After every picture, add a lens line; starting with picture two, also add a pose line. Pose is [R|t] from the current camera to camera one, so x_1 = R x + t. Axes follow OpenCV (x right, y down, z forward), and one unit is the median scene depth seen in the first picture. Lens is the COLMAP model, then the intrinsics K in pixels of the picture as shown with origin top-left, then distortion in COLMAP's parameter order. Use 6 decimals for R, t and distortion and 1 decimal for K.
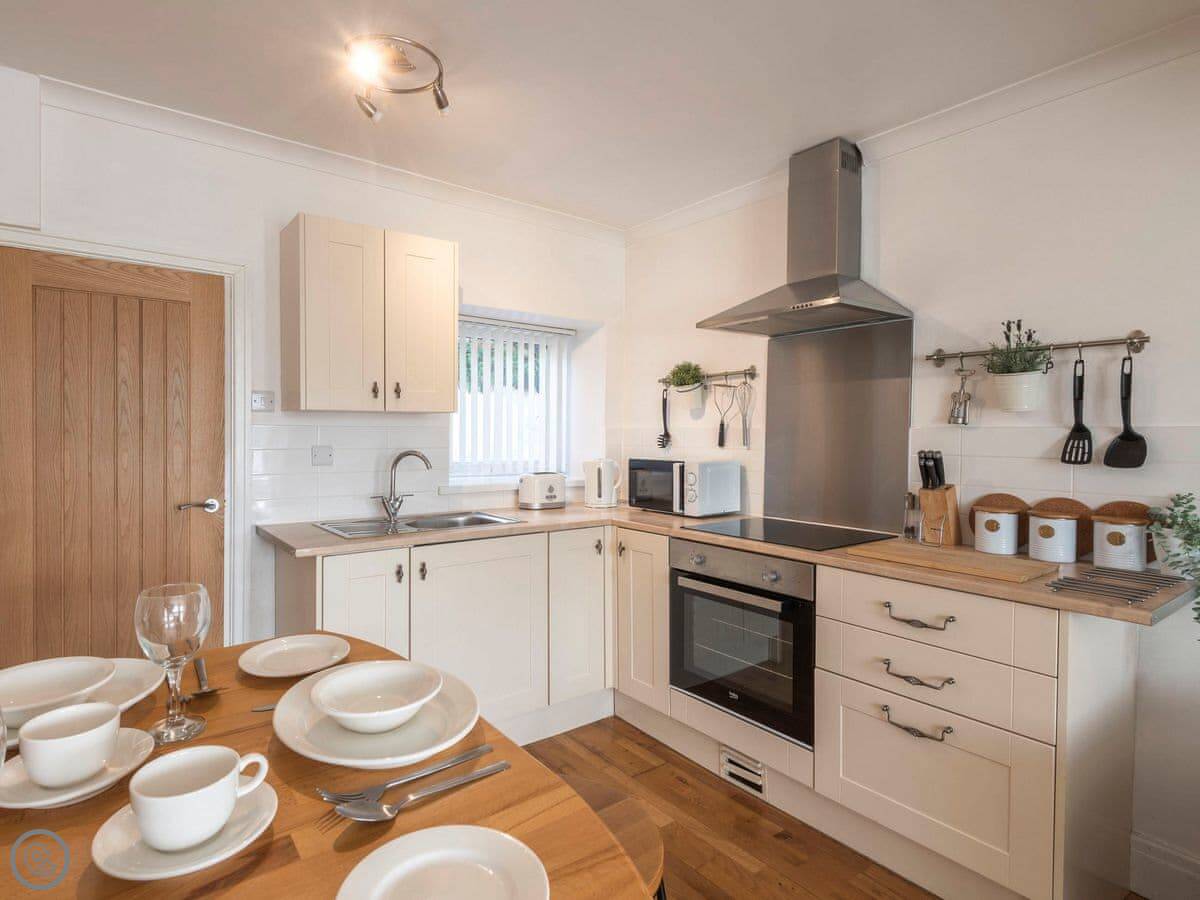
lens RADIAL K [[642.9, 0, 600.0], [0, 642.9, 450.0], [0, 0, 1]] dist [0.033759, -0.027848]
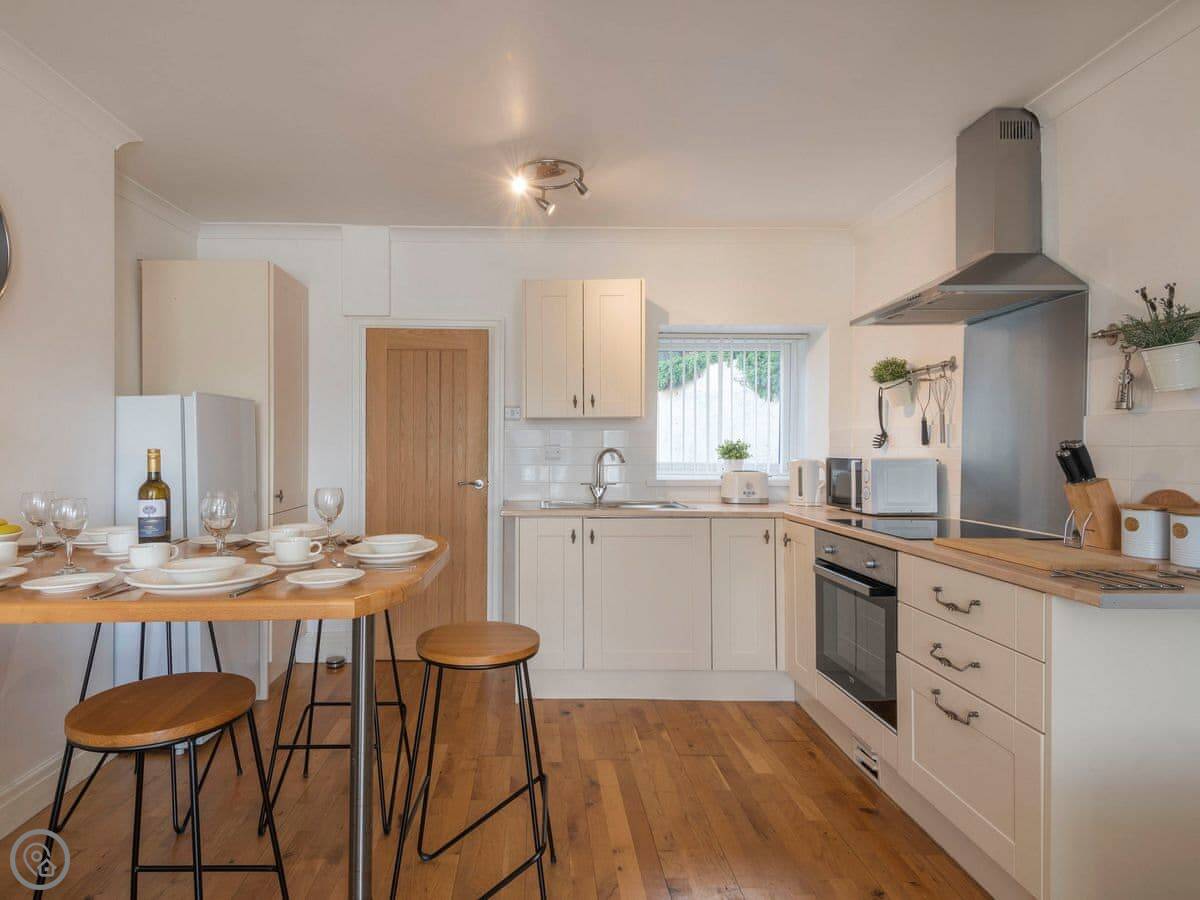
lens RADIAL K [[679.9, 0, 560.3], [0, 679.9, 452.2], [0, 0, 1]] dist [0.002955, 0.001021]
pose [[0.817940, -0.003214, -0.575295, 0.446425], [-0.008156, 0.999819, -0.017181, 0.037308], [0.575246, 0.018745, 0.817765, -0.165723]]
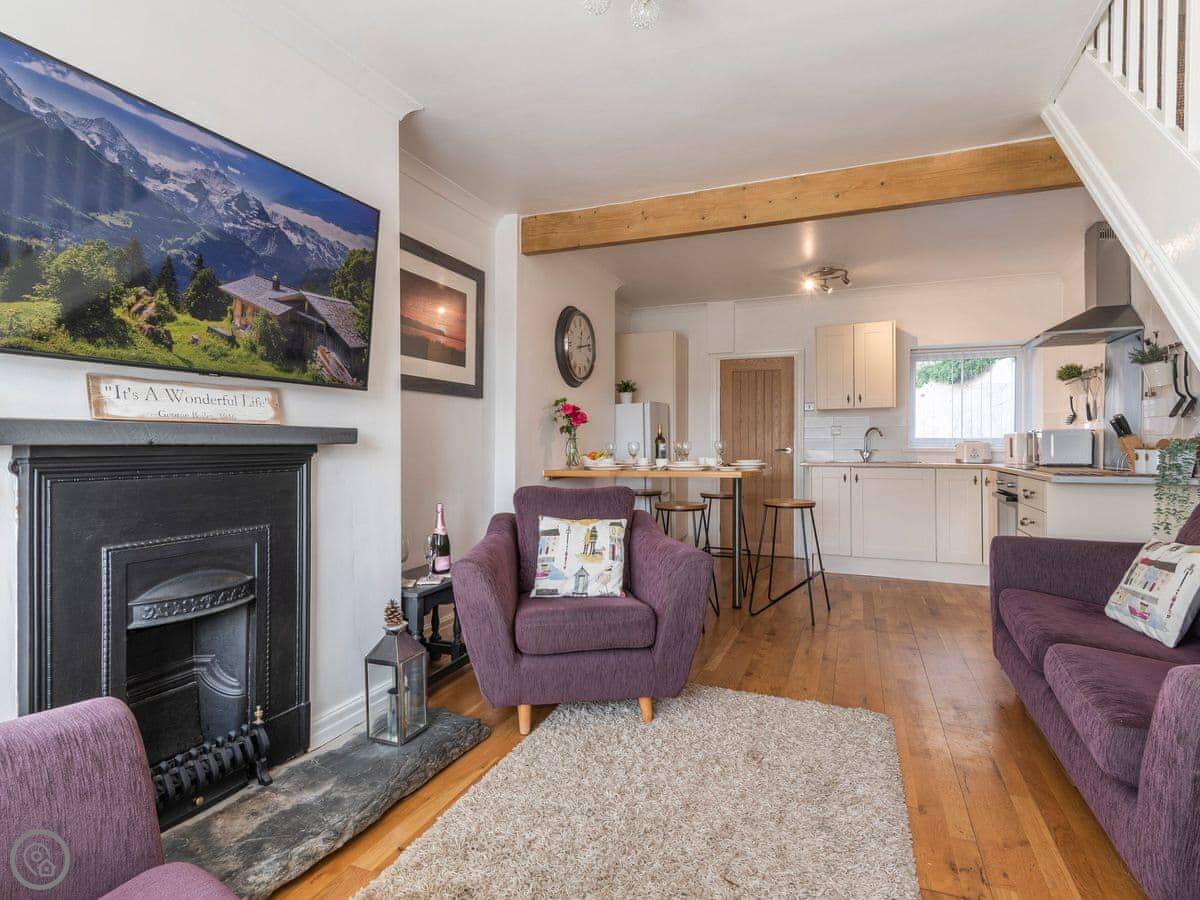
lens RADIAL K [[642.9, 0, 600.0], [0, 642.9, 450.0], [0, 0, 1]] dist [0.033759, -0.027848]
pose [[0.519857, 0.001671, -0.854252, 1.114377], [-0.010223, 0.999939, -0.004265, 0.101612], [0.854192, 0.010950, 0.519842, -0.876814]]
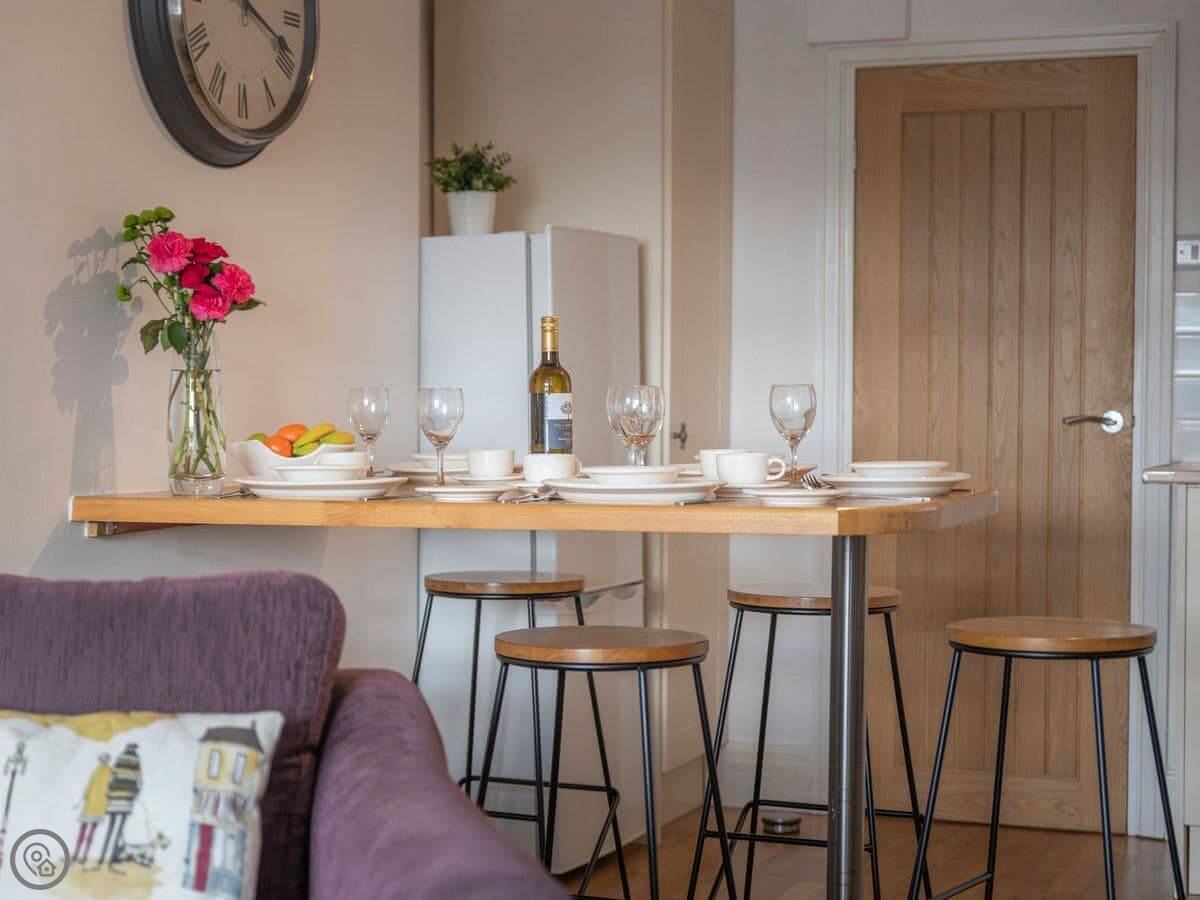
lens RADIAL K [[2344.9, 0, 523.6], [0, 2344.9, 449.2], [0, 0, 1]] dist [-0.026610, 0.054424]
pose [[0.512676, 0.016850, -0.858417, 1.056595], [-0.015091, 0.999830, 0.010614, 0.096173], [0.858449, 0.007513, 0.512843, -0.654528]]
